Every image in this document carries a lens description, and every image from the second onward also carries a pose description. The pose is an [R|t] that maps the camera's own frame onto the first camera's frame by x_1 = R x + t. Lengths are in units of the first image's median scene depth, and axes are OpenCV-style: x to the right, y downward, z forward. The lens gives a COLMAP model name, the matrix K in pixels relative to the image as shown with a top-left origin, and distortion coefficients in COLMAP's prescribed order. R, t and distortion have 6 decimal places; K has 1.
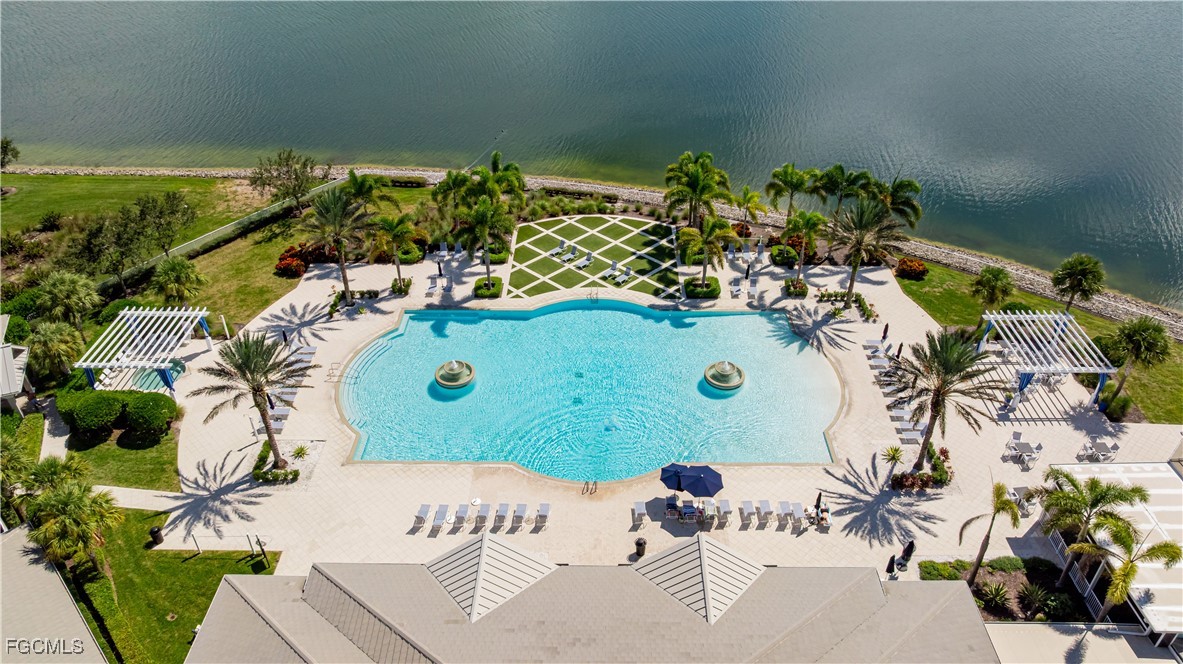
lens RADIAL K [[838.5, 0, 588.9], [0, 838.5, 331.4], [0, 0, 1]] dist [-0.001492, -0.000201]
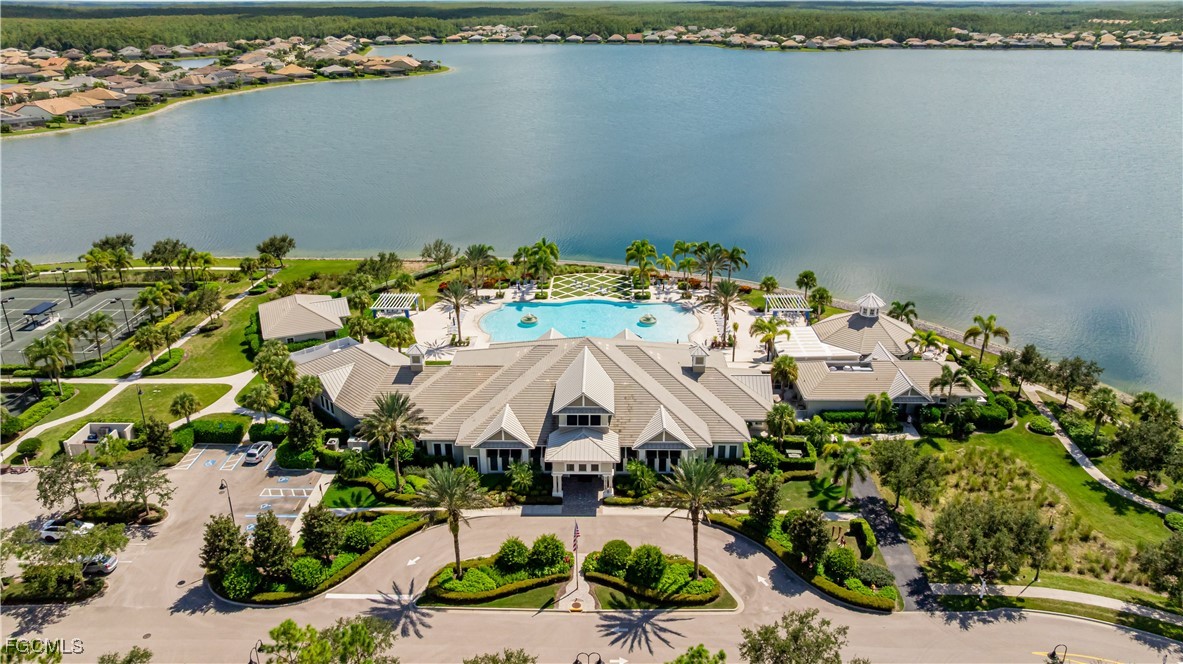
lens RADIAL K [[838.5, 0, 592.9], [0, 838.5, 332.4], [0, 0, 1]] dist [-0.001492, -0.000201]
pose [[0.999996, 0.002288, 0.001594, 0.006496], [-0.001851, 0.972143, -0.234381, 0.534070], [-0.002086, 0.234377, 0.972144, -1.033282]]
